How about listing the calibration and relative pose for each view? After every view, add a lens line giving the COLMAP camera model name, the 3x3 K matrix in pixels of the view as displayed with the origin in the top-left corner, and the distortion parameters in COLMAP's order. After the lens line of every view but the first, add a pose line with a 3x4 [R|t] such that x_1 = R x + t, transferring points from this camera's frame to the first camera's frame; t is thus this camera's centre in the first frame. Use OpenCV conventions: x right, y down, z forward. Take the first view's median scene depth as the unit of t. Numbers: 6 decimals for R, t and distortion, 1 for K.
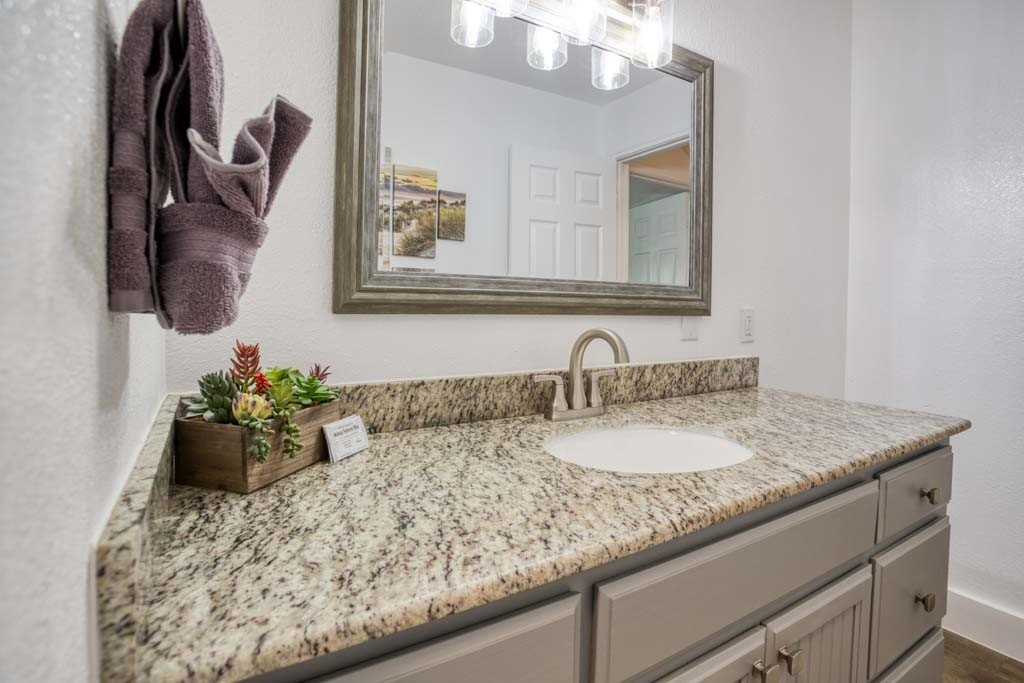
lens RADIAL K [[495.1, 0, 512.0], [0, 495.1, 341.5], [0, 0, 1]] dist [-0.000270, 0.000018]
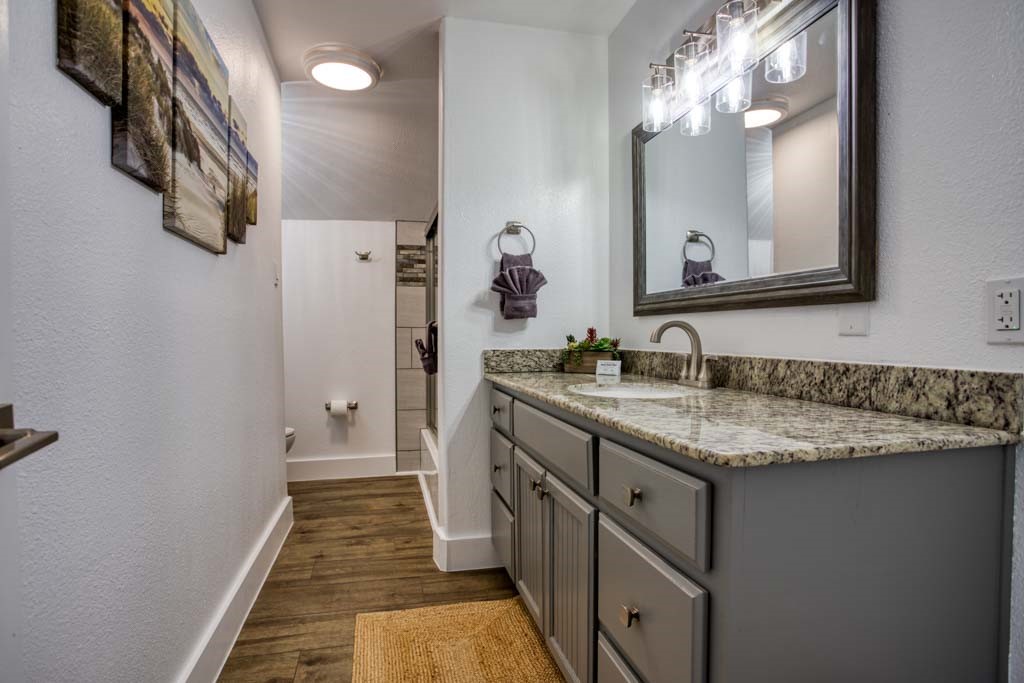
lens RADIAL K [[509.2, 0, 512.2], [0, 509.2, 328.5], [0, 0, 1]] dist [-0.000705, 0.000007]
pose [[-0.293463, 0.004815, -0.955958, 1.323242], [-0.021132, 0.999710, 0.011522, -0.011622], [0.955737, 0.023582, -0.293276, 0.767439]]
